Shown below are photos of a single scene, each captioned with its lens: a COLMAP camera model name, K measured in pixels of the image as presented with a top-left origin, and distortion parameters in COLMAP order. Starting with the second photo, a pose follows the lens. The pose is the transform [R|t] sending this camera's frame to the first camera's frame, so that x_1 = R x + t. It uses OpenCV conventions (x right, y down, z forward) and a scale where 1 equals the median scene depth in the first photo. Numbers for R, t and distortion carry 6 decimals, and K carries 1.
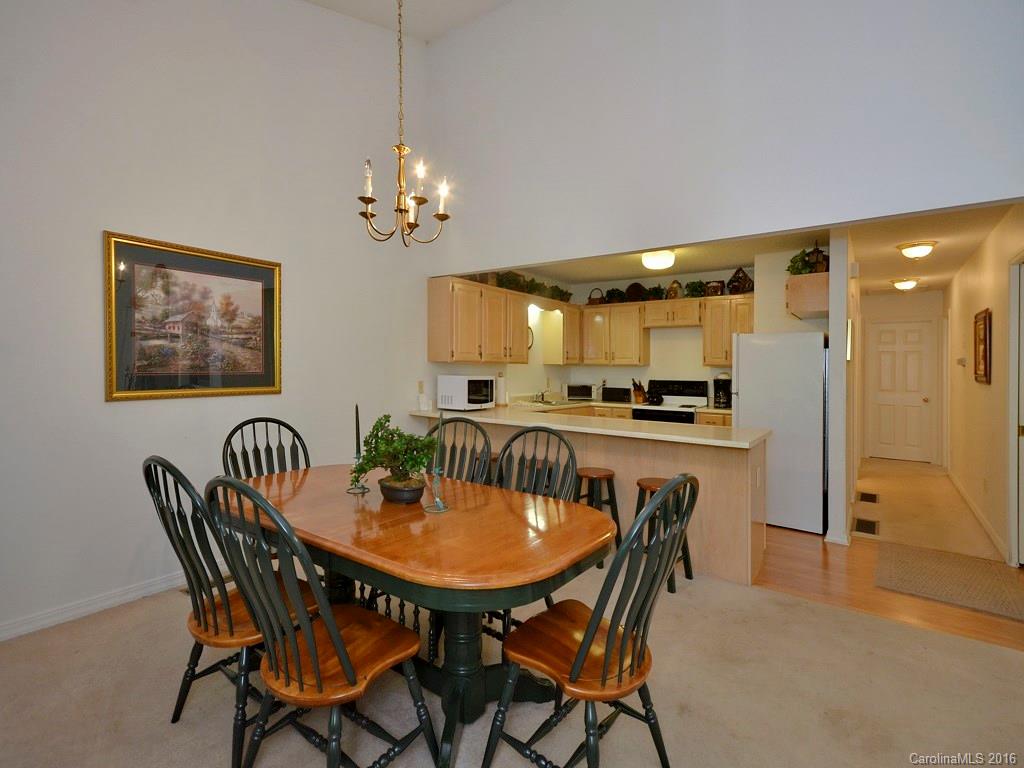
lens RADIAL K [[503.4, 0, 511.3], [0, 503.4, 369.7], [0, 0, 1]] dist [0.026332, 0.000021]
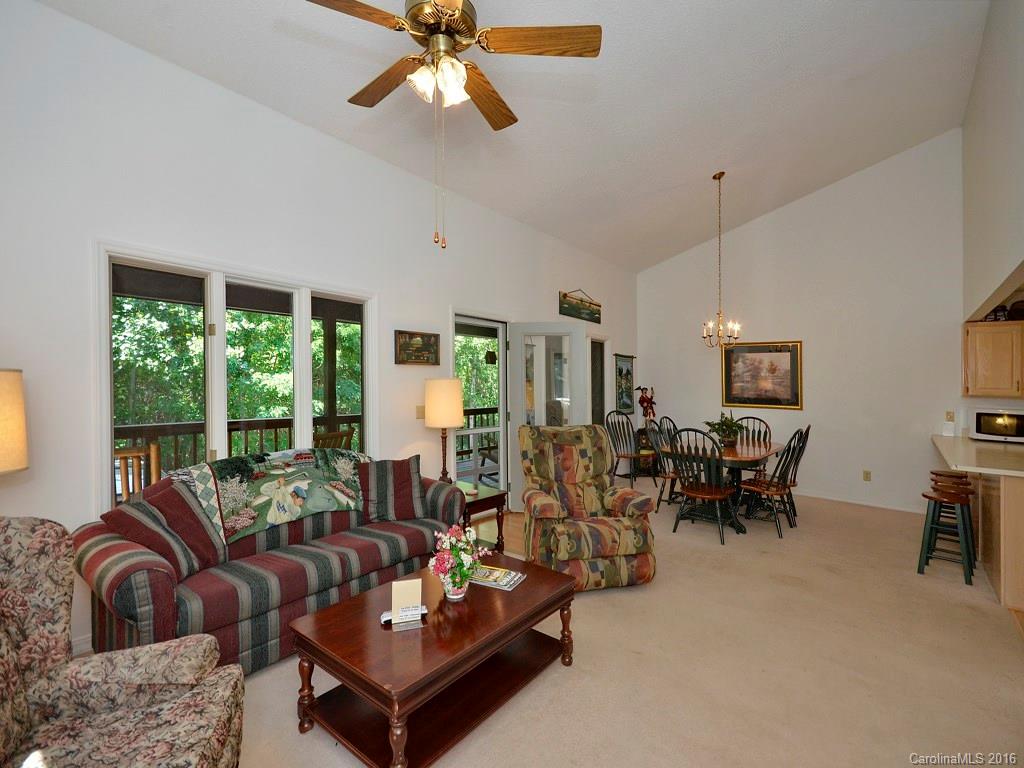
lens RADIAL K [[479.8, 0, 512.0], [0, 479.8, 384.0], [0, 0, 1]] dist [-0.000971, -0.000246]
pose [[-0.029220, -0.002391, -0.999570, 0.868223], [-0.025119, 0.999683, -0.001657, -0.011914], [0.999257, 0.025060, -0.029271, -0.016076]]
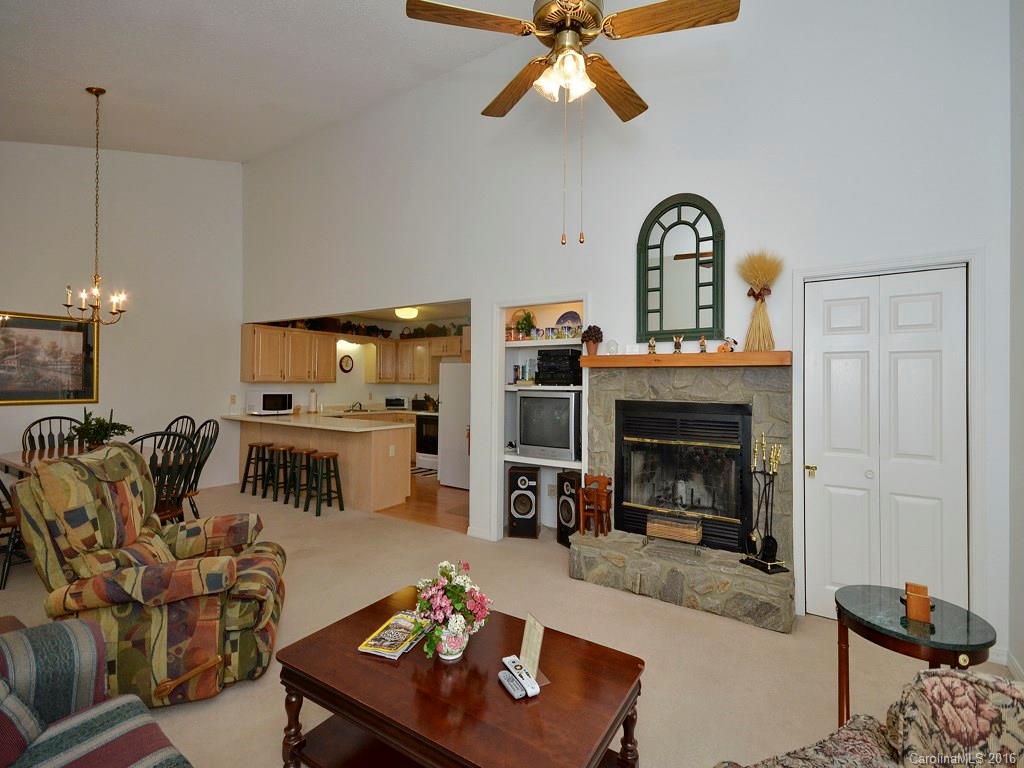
lens RADIAL K [[473.7, 0, 549.8], [0, 473.7, 378.0], [0, 0, 1]] dist [-0.000851, -0.000358]
pose [[0.996124, 0.001393, 0.087948, 0.512620], [-0.000061, 0.999885, -0.015146, -0.005335], [-0.087959, 0.015082, 0.996010, -0.368045]]
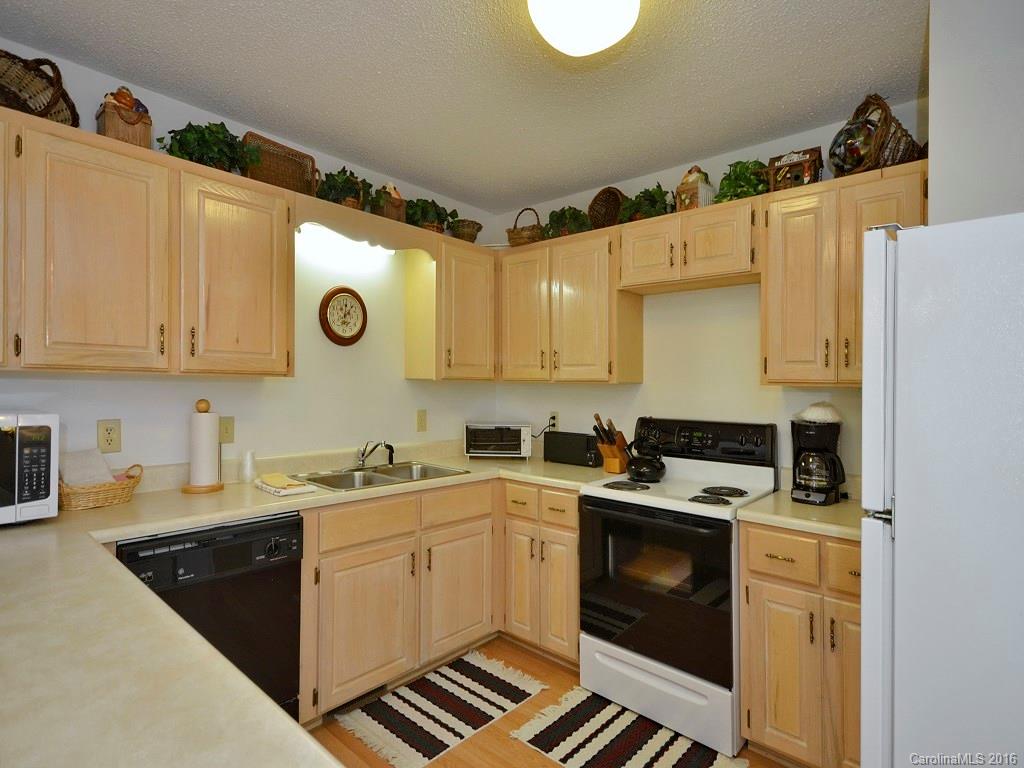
lens RADIAL K [[535.8, 0, 561.1], [0, 535.8, 383.1], [0, 0, 1]] dist [-0.001253, 0.000100]
pose [[0.998763, 0.004441, -0.049533, 0.255061], [-0.004969, 0.999932, -0.010531, -0.003365], [0.049483, 0.010764, 0.998717, 0.610086]]
